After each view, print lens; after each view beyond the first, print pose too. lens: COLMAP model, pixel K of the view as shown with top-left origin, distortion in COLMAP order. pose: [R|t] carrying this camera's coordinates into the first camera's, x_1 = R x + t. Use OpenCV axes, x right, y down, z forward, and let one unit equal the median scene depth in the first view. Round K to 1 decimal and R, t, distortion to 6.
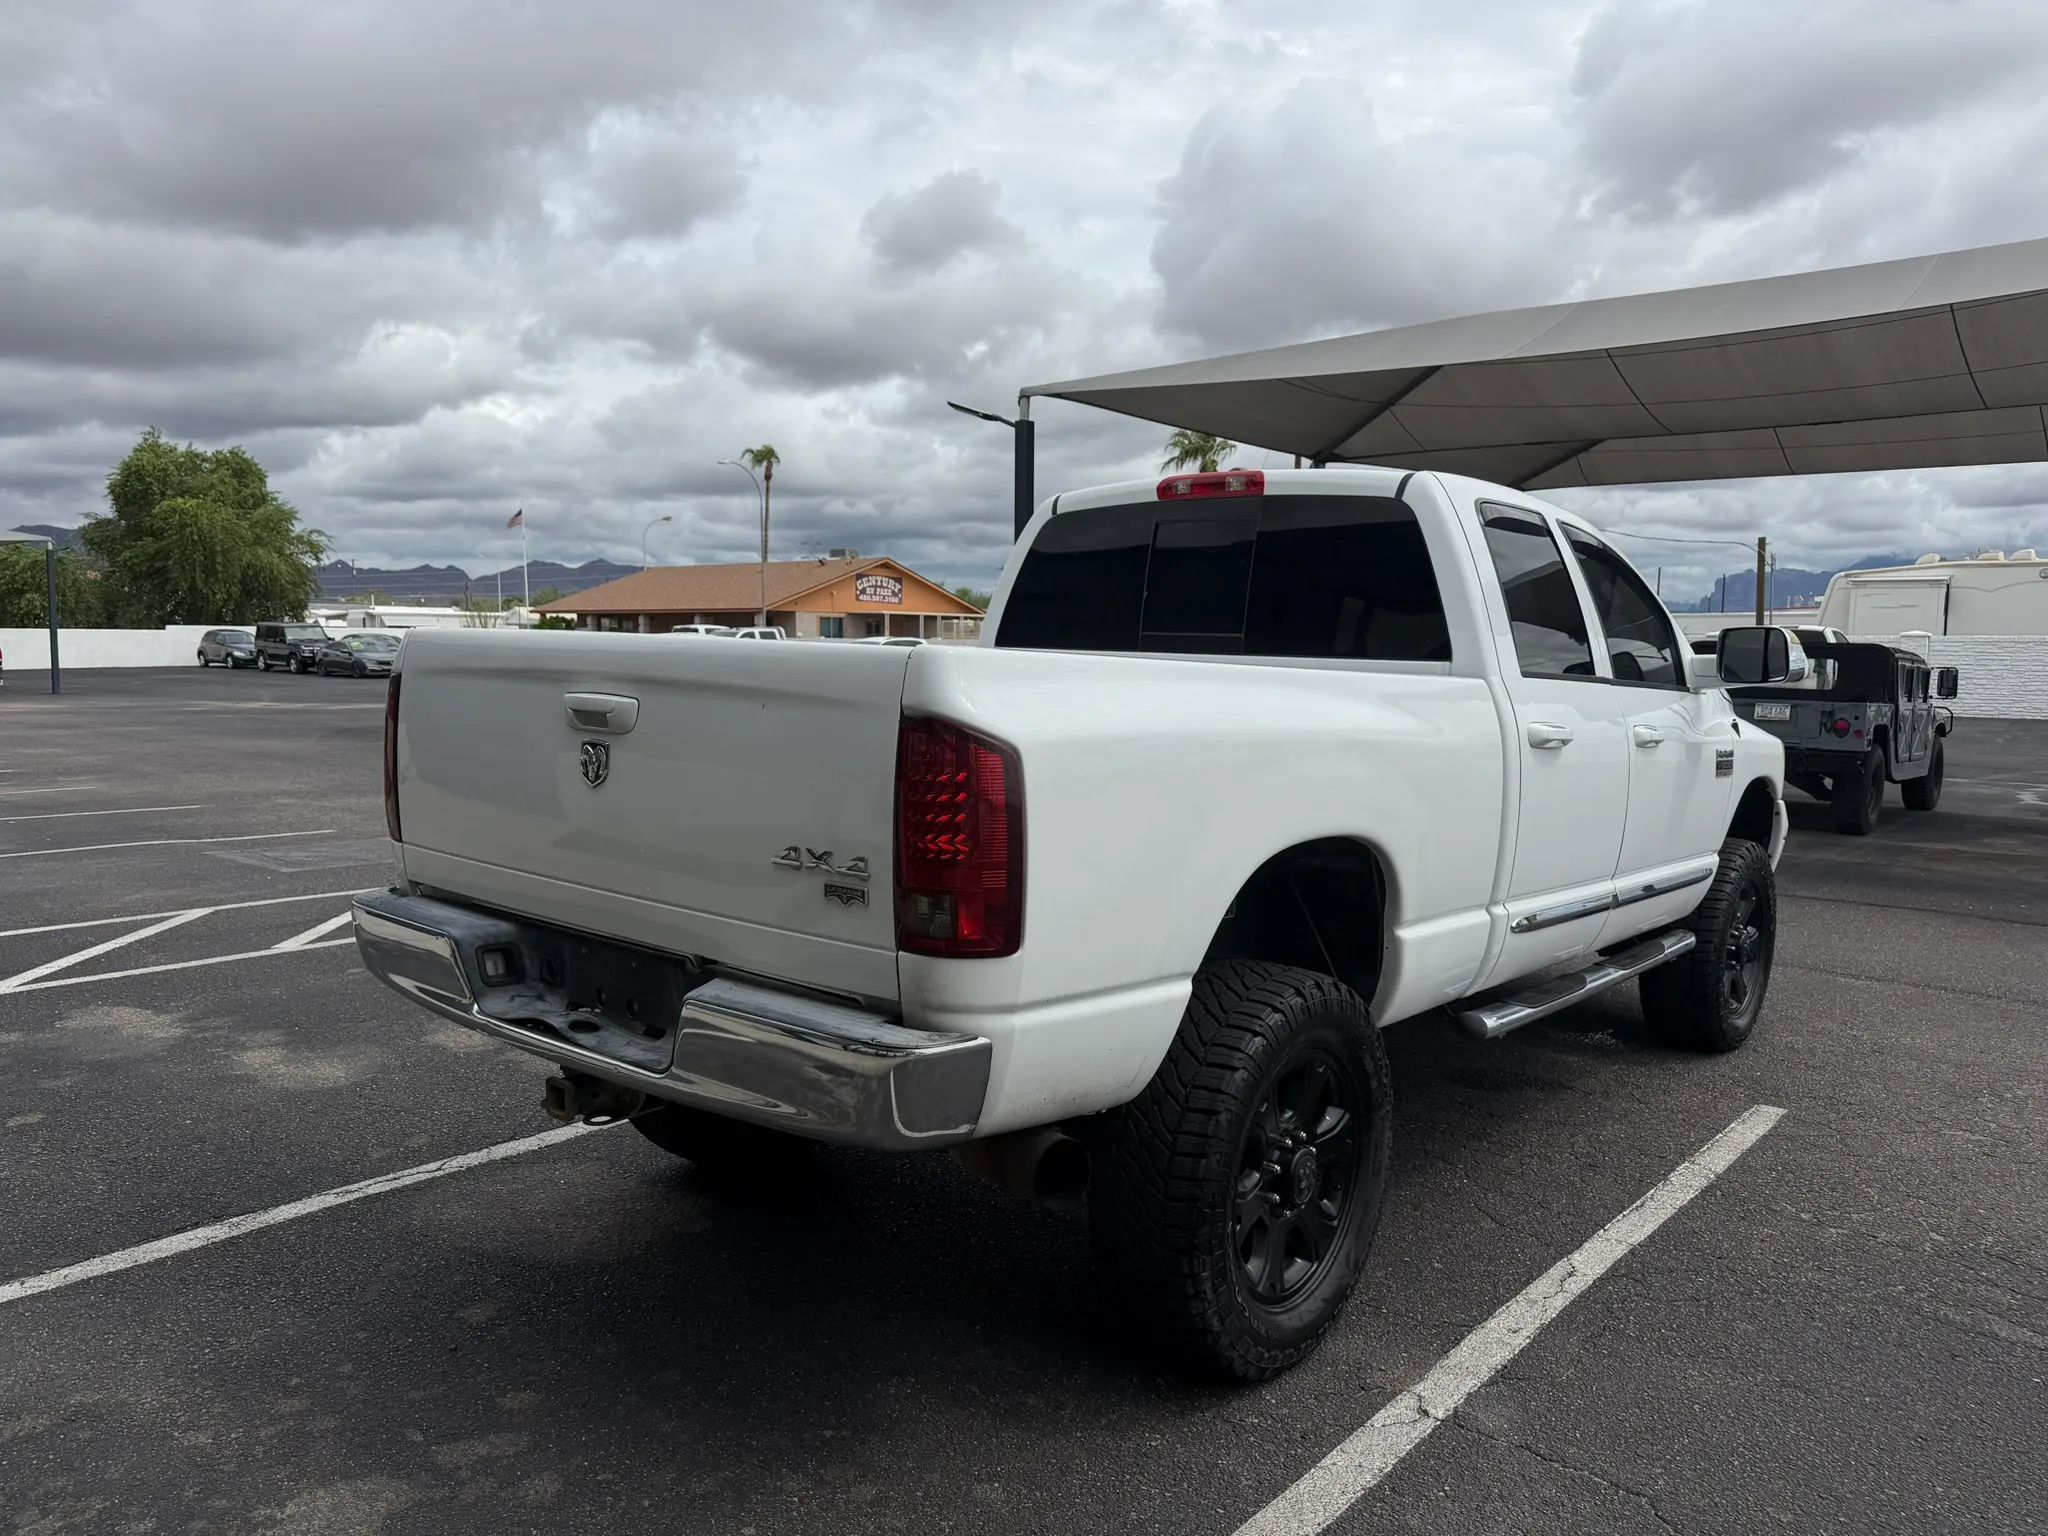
lens RADIAL K [[1446.9, 0, 1040.1], [0, 1446.9, 766.5], [0, 0, 1]] dist [0.035207, -0.043810]
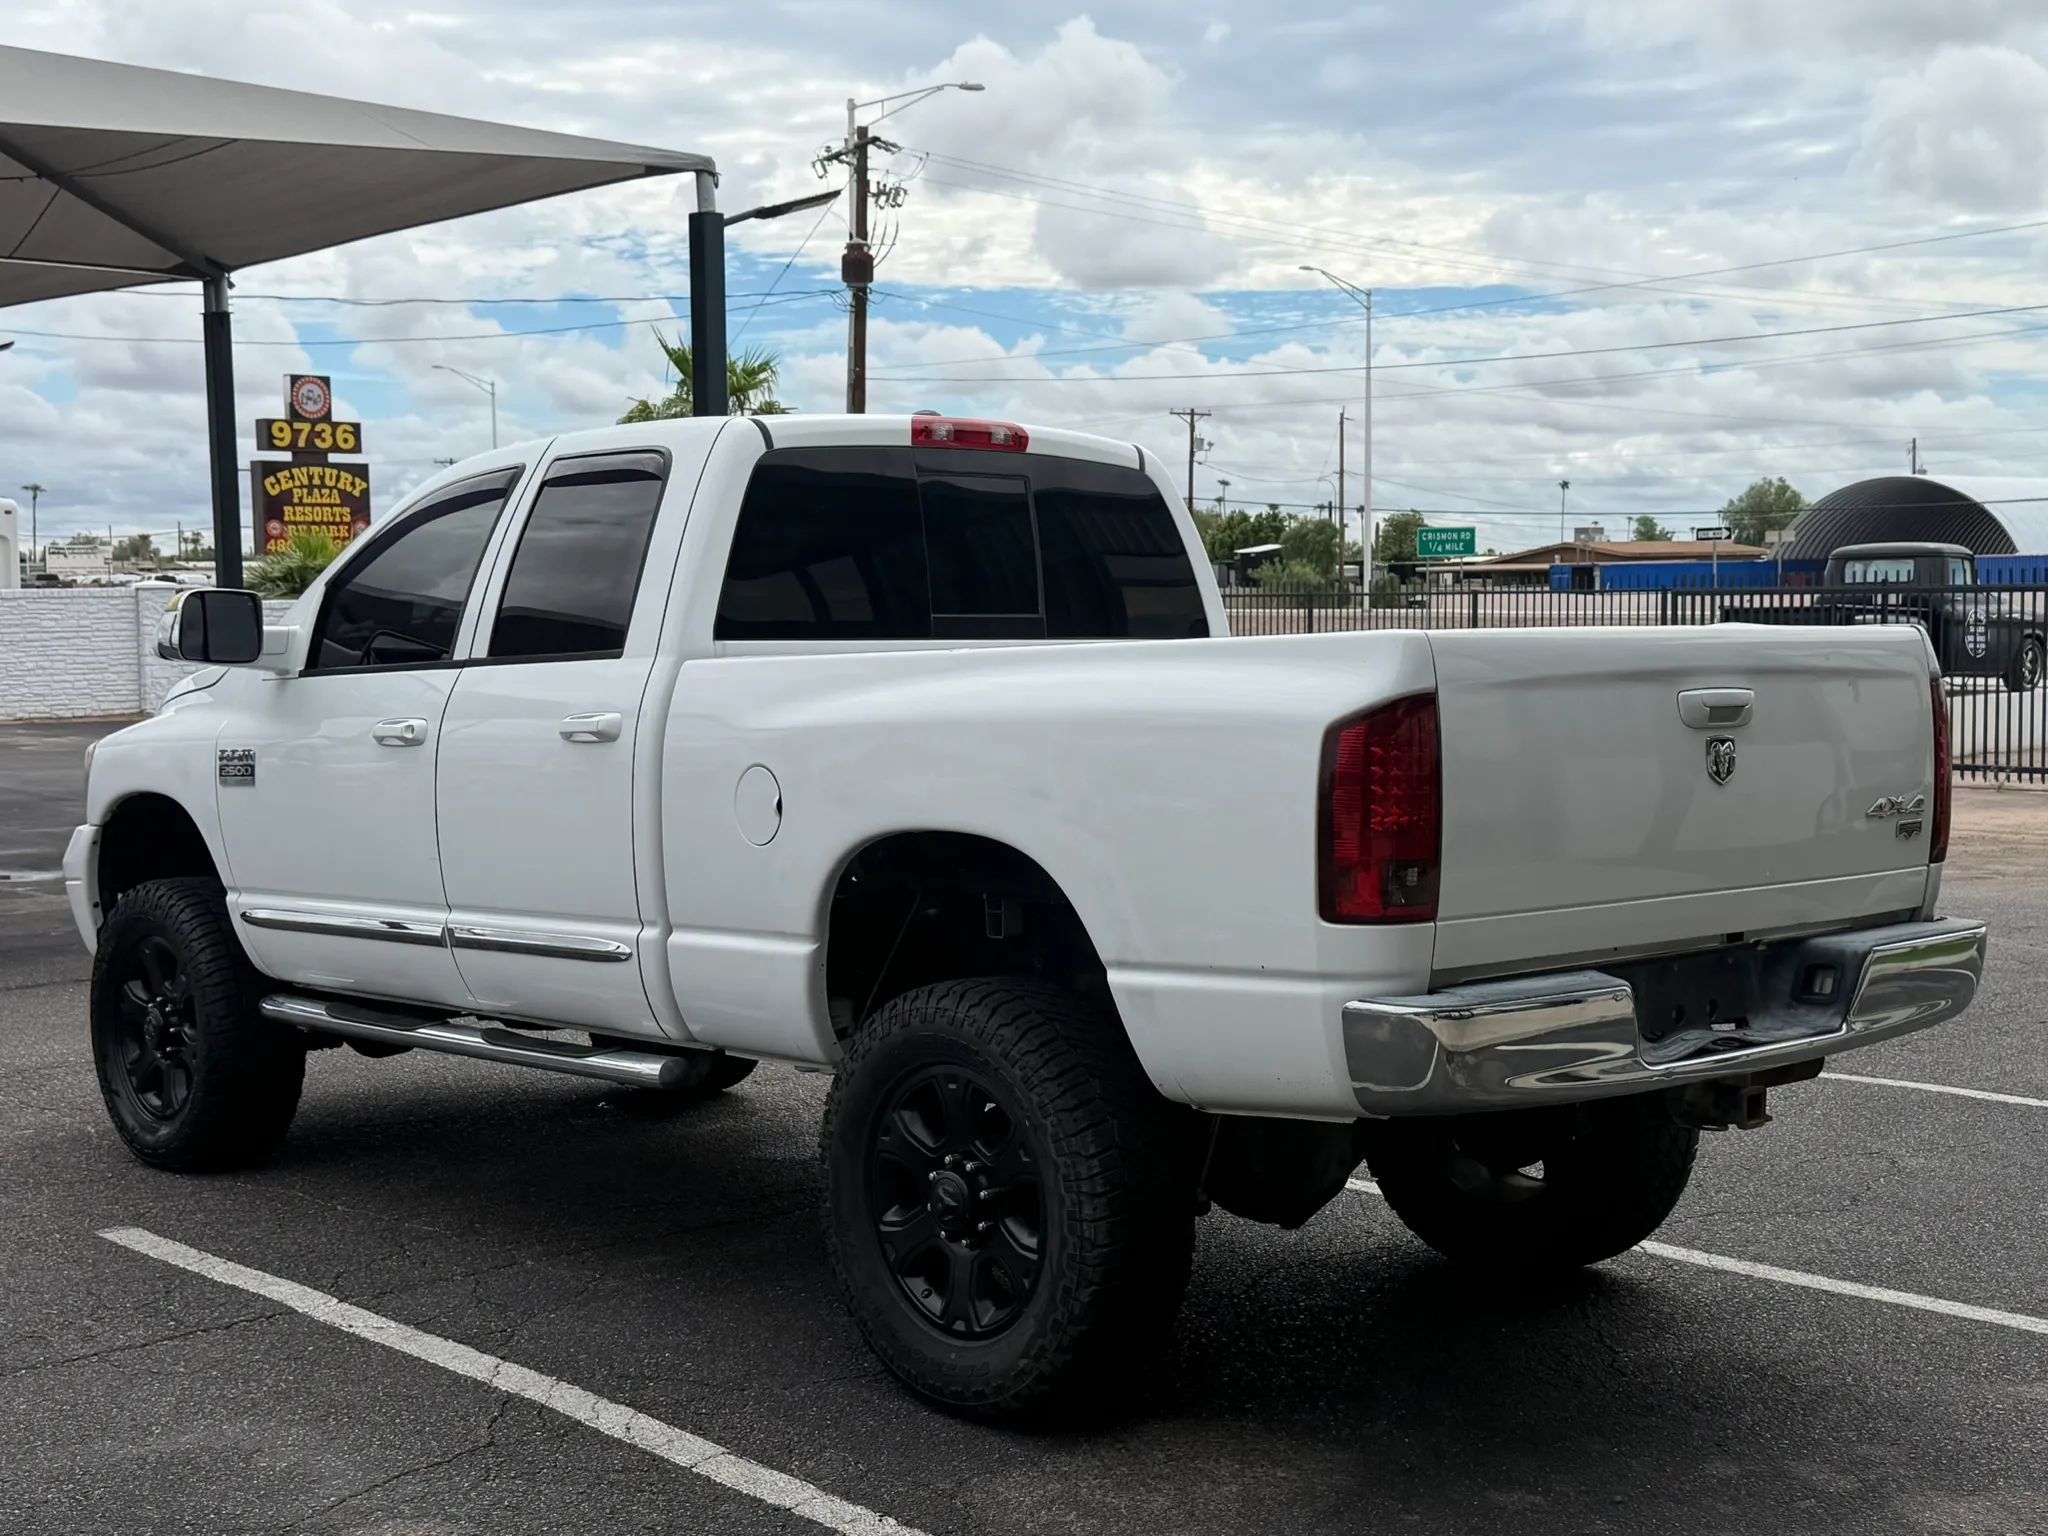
lens RADIAL K [[2674.9, 0, 1002.7], [0, 2674.9, 766.4], [0, 0, 1]] dist [0.098145, 0.000000]
pose [[0.147166, -0.076506, 0.986149, -1.597961], [0.096456, 0.993362, 0.062671, -0.116623], [-0.984397, 0.085897, 0.153569, 0.886612]]
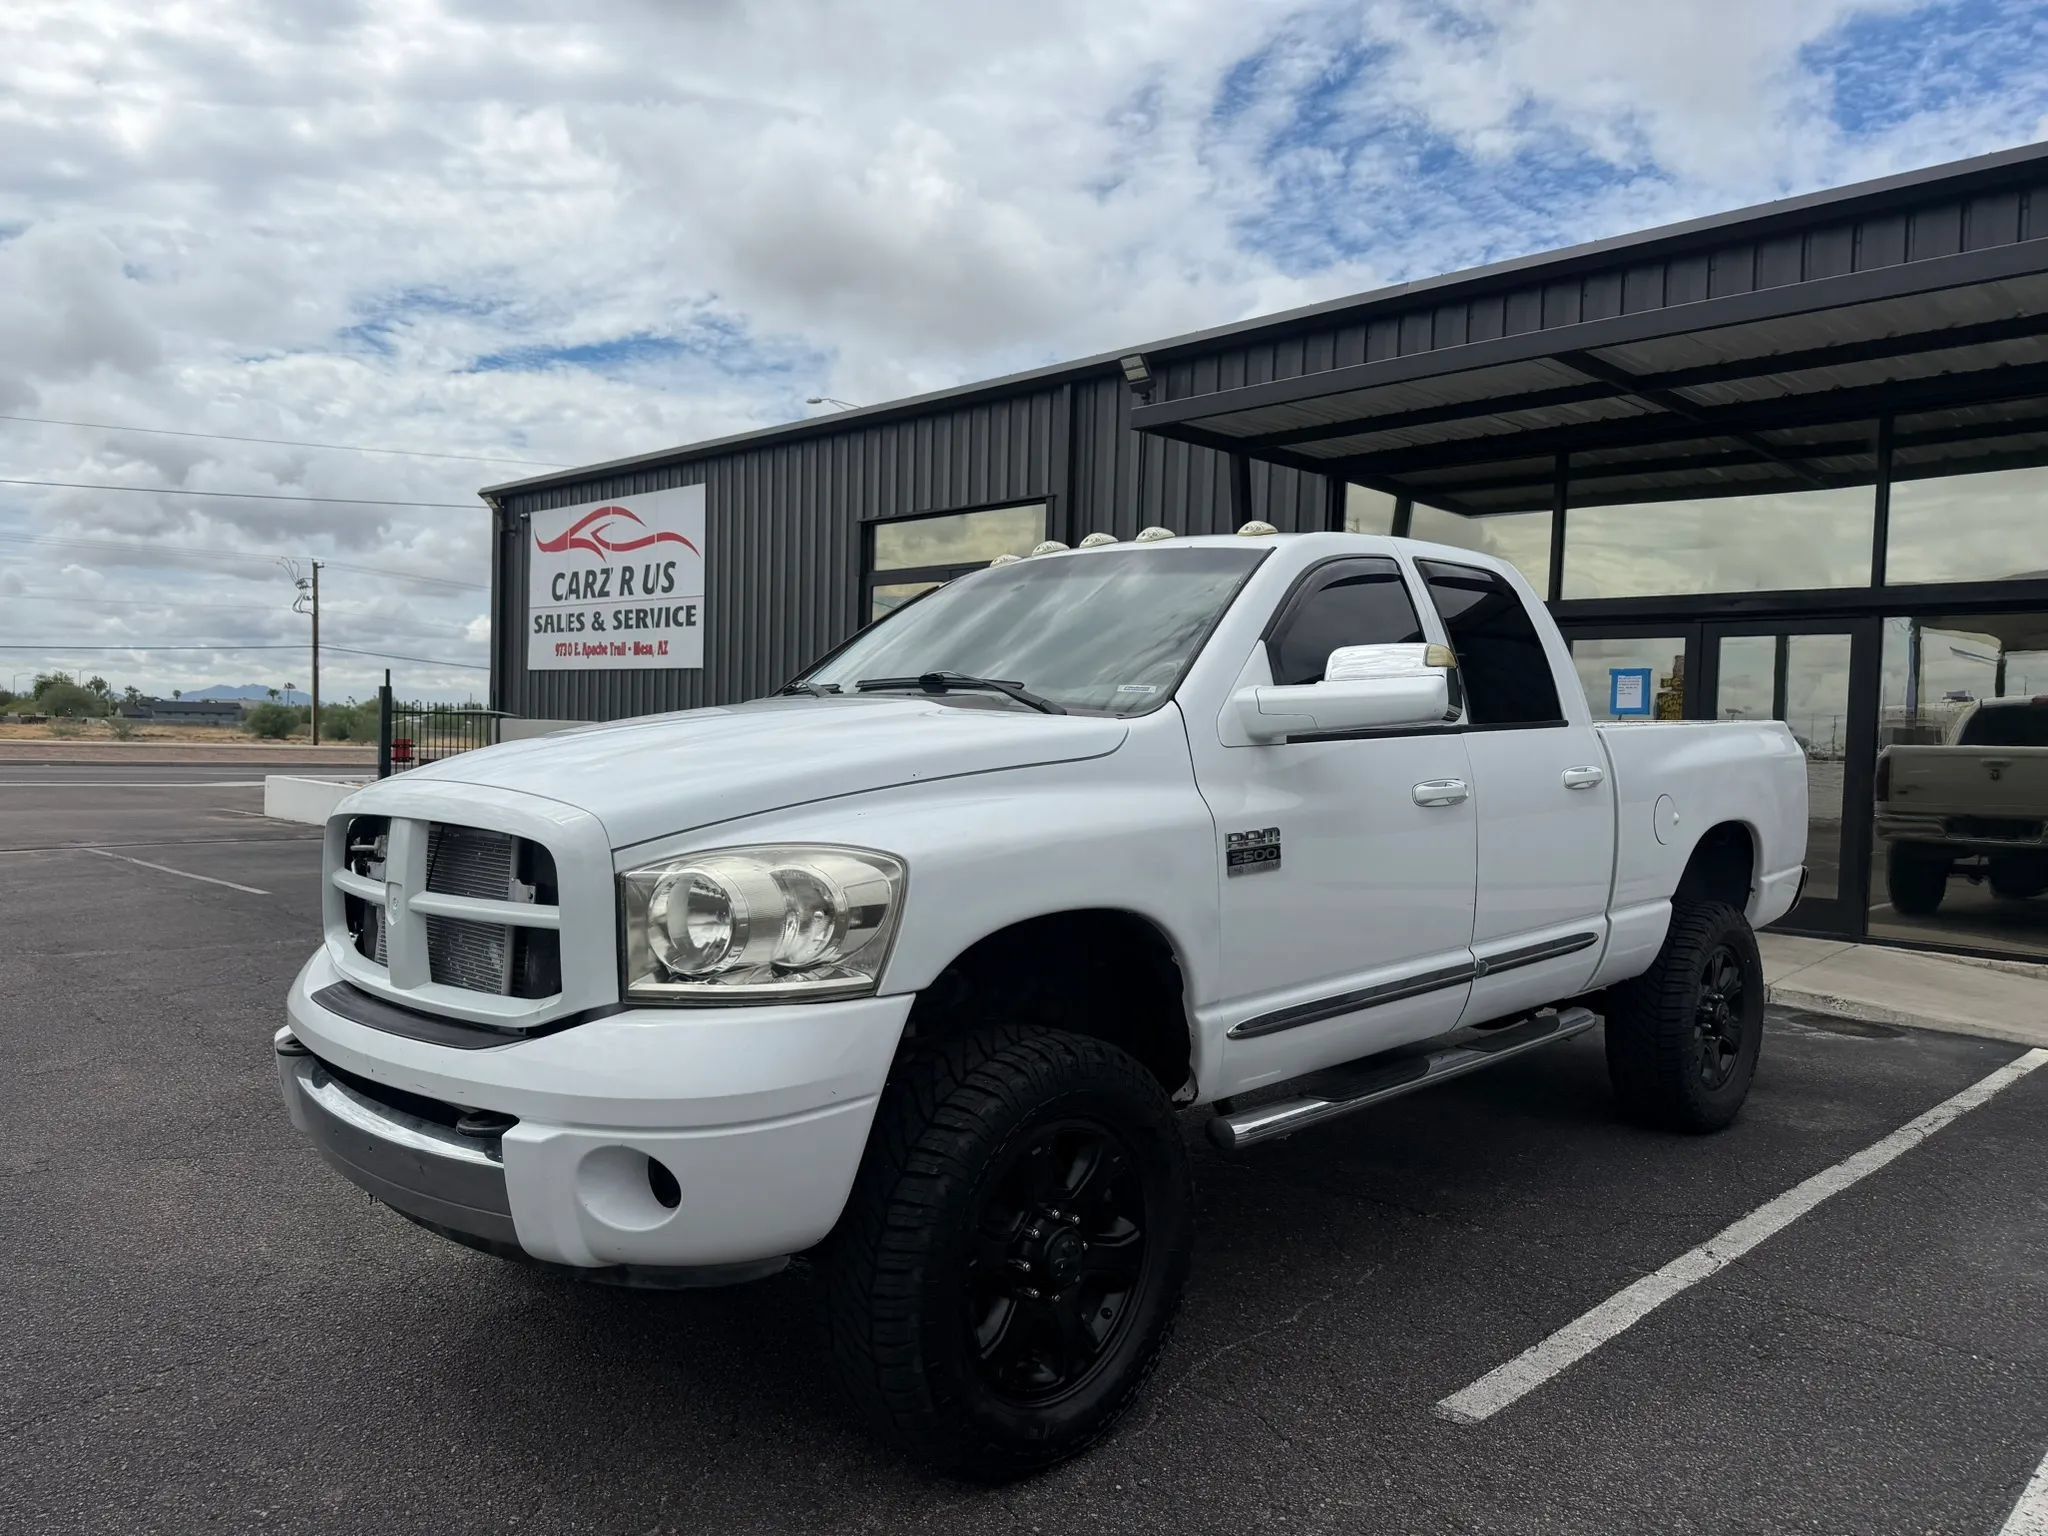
lens RADIAL K [[1446.9, 0, 1039.2], [0, 1446.9, 779.3], [0, 0, 1]] dist [0.035207, -0.043810]
pose [[-0.994924, -0.036944, 0.093600, 0.292694], [-0.026263, 0.993262, 0.112877, -0.183874], [-0.097140, 0.109846, -0.989190, 2.595954]]
